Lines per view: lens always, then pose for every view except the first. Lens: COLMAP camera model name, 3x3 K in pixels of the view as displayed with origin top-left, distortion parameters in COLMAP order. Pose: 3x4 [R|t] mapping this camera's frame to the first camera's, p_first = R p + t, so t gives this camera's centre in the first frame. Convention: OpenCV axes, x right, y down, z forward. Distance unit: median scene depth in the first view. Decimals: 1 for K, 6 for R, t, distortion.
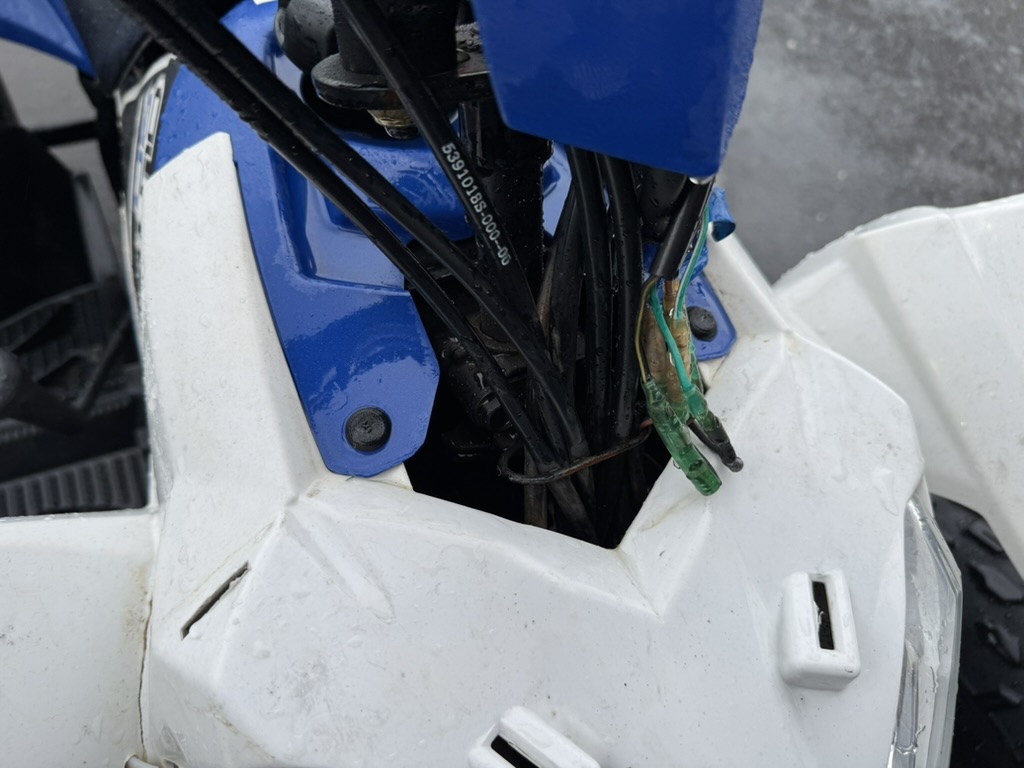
lens RADIAL K [[722.9, 0, 513.0], [0, 722.9, 382.6], [0, 0, 1]] dist [0.025254, -0.032353]
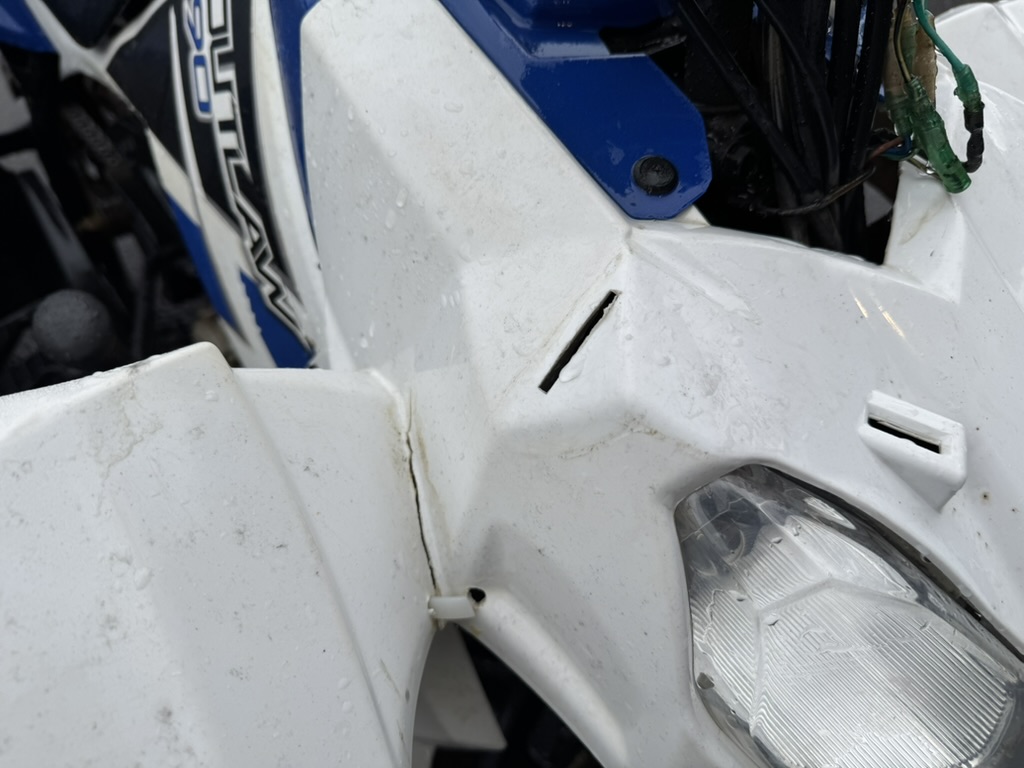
lens RADIAL K [[722.9, 0, 509.0], [0, 722.9, 381.3], [0, 0, 1]] dist [0.025254, -0.032353]
pose [[0.969037, -0.186846, 0.161420, -0.648327], [0.192196, 0.981191, -0.018051, 0.341814], [-0.155012, 0.048516, 0.986721, 0.053627]]
